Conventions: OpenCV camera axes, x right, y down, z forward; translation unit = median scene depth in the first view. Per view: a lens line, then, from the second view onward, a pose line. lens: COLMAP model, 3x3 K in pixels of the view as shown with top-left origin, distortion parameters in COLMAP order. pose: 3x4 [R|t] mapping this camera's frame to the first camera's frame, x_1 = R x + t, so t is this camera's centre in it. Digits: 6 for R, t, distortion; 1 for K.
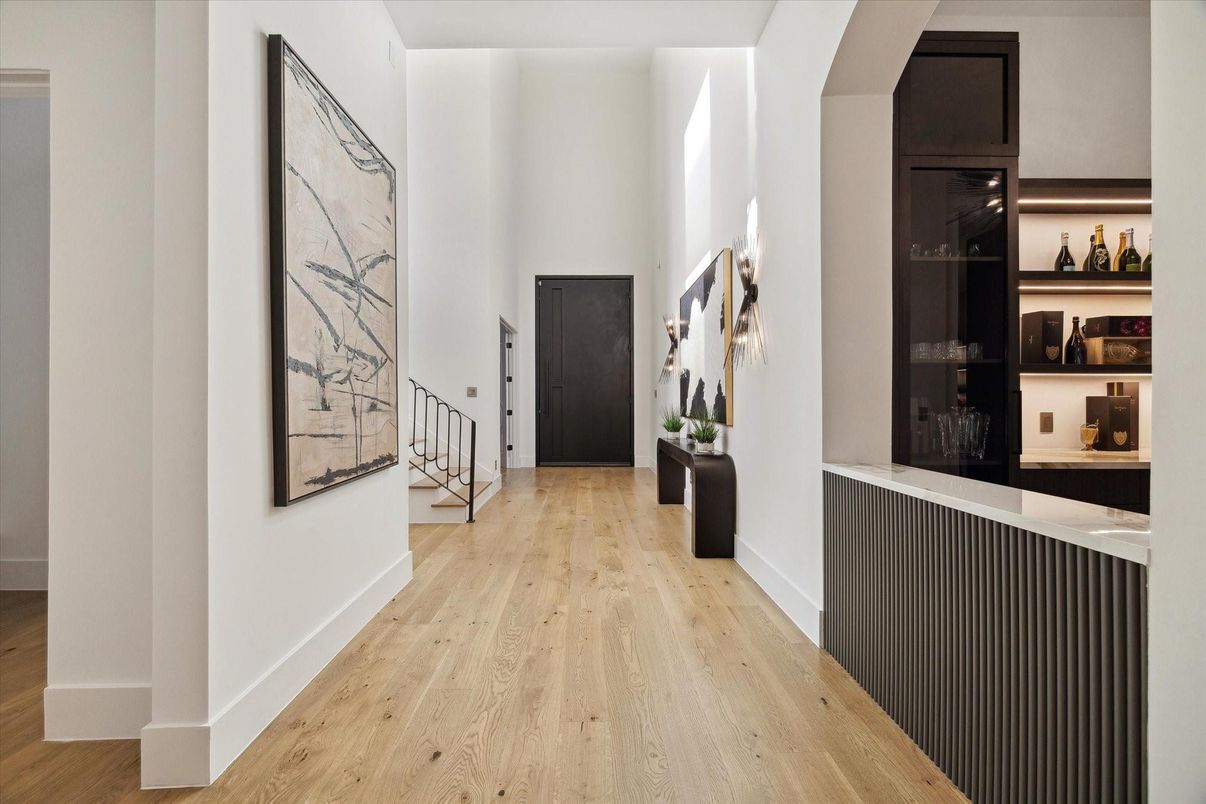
lens RADIAL K [[456.2, 0, 593.8], [0, 456.2, 399.0], [0, 0, 1]] dist [-0.000595, -0.000018]
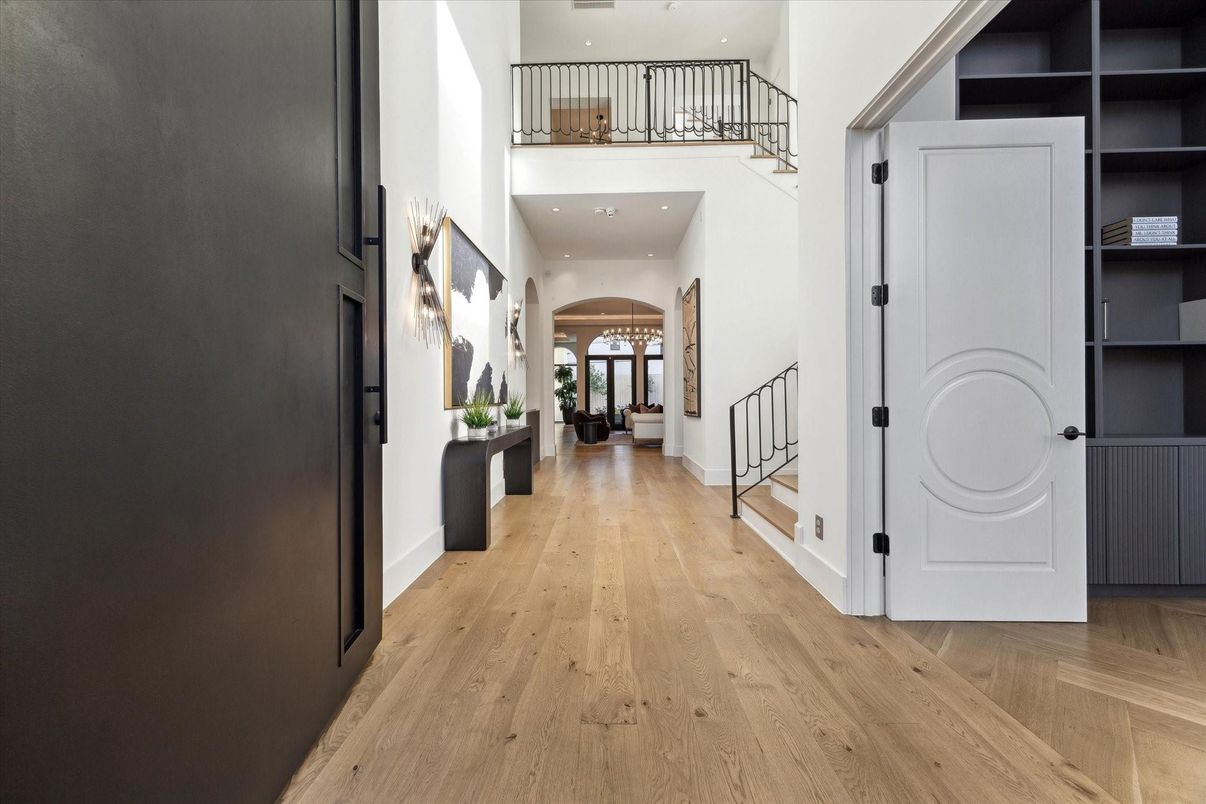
lens RADIAL K [[456.2, 0, 601.6], [0, 456.2, 396.2], [0, 0, 1]] dist [-0.000595, -0.000018]
pose [[-0.999486, 0.006965, 0.031278, -0.029290], [0.006865, 0.999971, -0.003320, 0.023699], [-0.031301, -0.003104, -0.999505, 1.483329]]
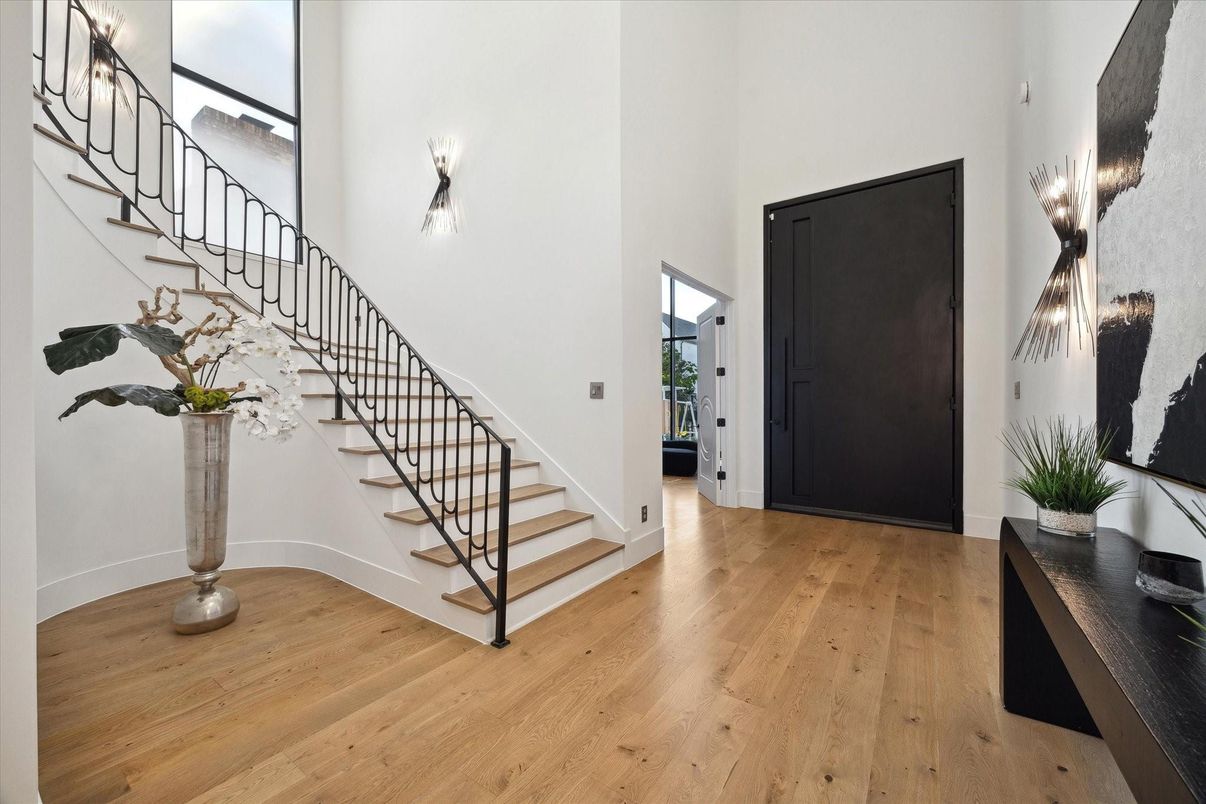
lens RADIAL K [[456.2, 0, 603.7], [0, 456.2, 405.2], [0, 0, 1]] dist [-0.000595, -0.000018]
pose [[0.808318, 0.004450, -0.588730, 0.091803], [0.000472, 0.999966, 0.008207, -0.000686], [0.588746, -0.006911, 0.808288, 0.504750]]
